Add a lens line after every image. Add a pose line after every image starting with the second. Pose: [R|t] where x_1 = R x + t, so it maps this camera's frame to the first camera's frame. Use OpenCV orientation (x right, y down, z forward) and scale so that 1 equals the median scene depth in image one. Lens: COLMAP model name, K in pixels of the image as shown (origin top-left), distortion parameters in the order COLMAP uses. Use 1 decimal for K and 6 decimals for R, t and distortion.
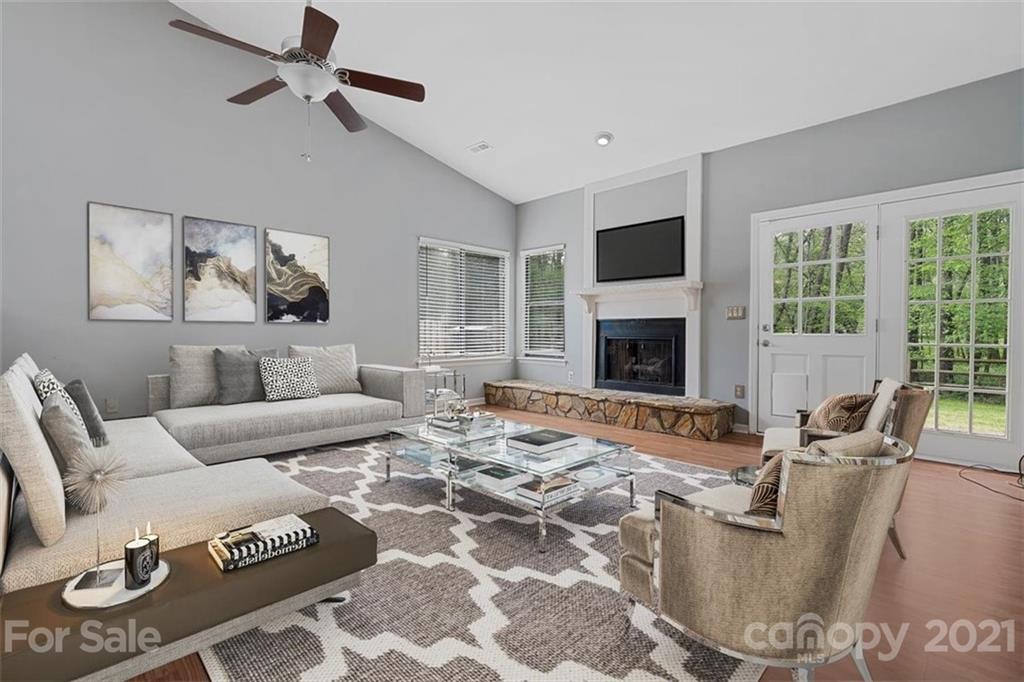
lens RADIAL K [[473.9, 0, 504.4], [0, 473.9, 343.3], [0, 0, 1]] dist [-0.003539, 0.002602]
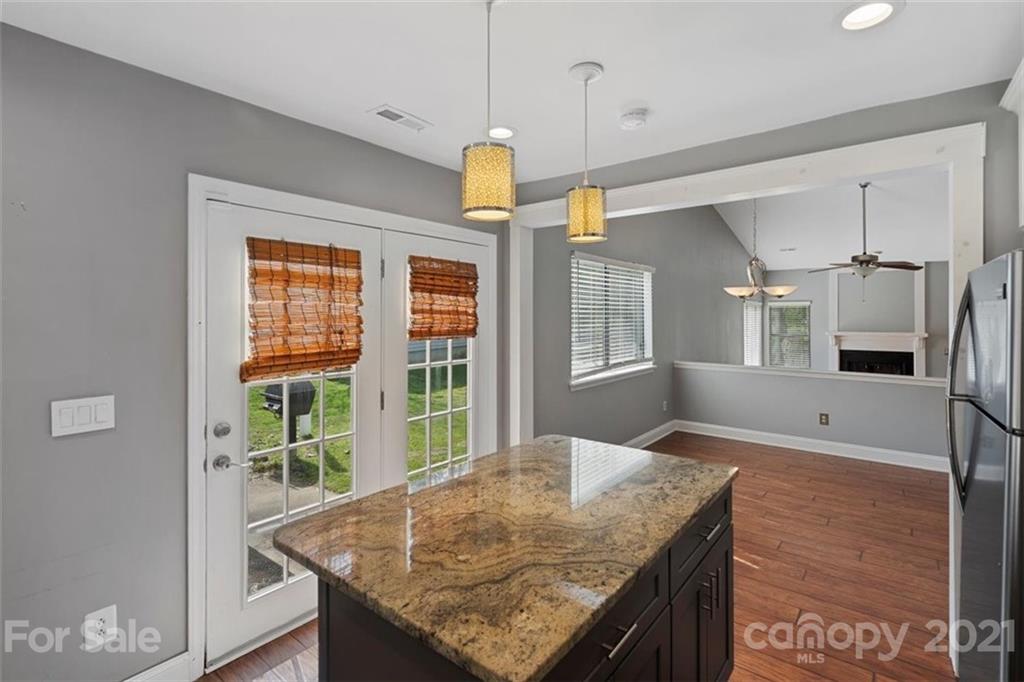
lens RADIAL K [[473.9, 0, 510.6], [0, 473.9, 316.3], [0, 0, 1]] dist [-0.003539, 0.002602]
pose [[0.993414, -0.005937, 0.114424, -1.273742], [0.008646, 0.999694, -0.023189, -0.153986], [-0.114251, 0.024025, 0.993161, -0.578203]]
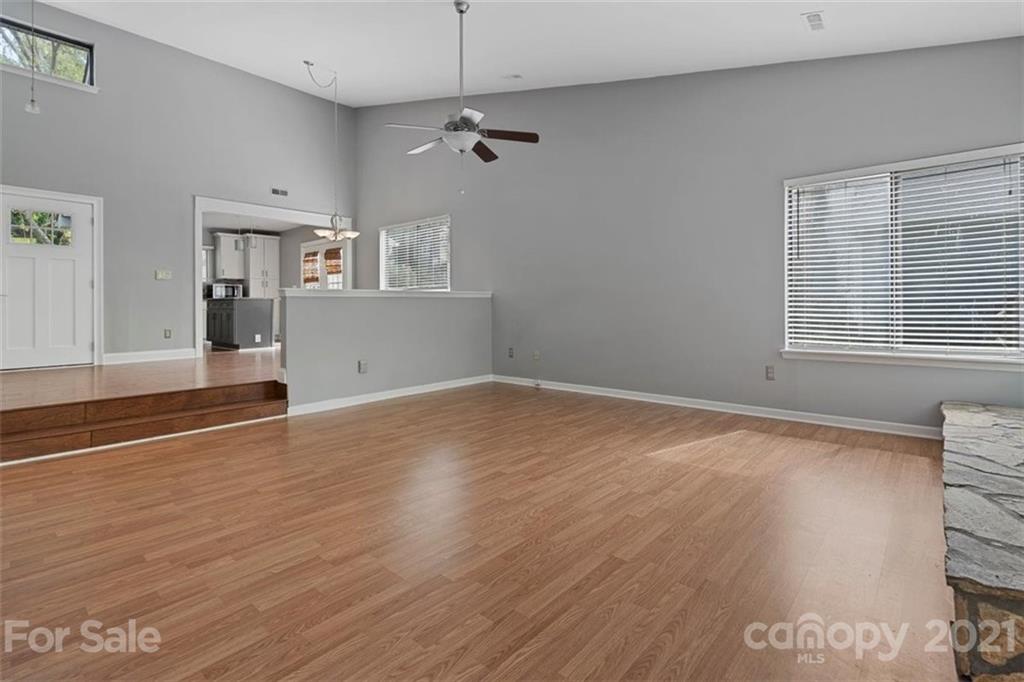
lens RADIAL K [[473.9, 0, 510.7], [0, 473.9, 304.2], [0, 0, 1]] dist [-0.003539, 0.002602]
pose [[0.072705, -0.011956, -0.997282, 0.568798], [-0.018931, 0.999731, -0.013366, -0.014170], [0.997174, 0.019851, 0.072459, 0.570234]]
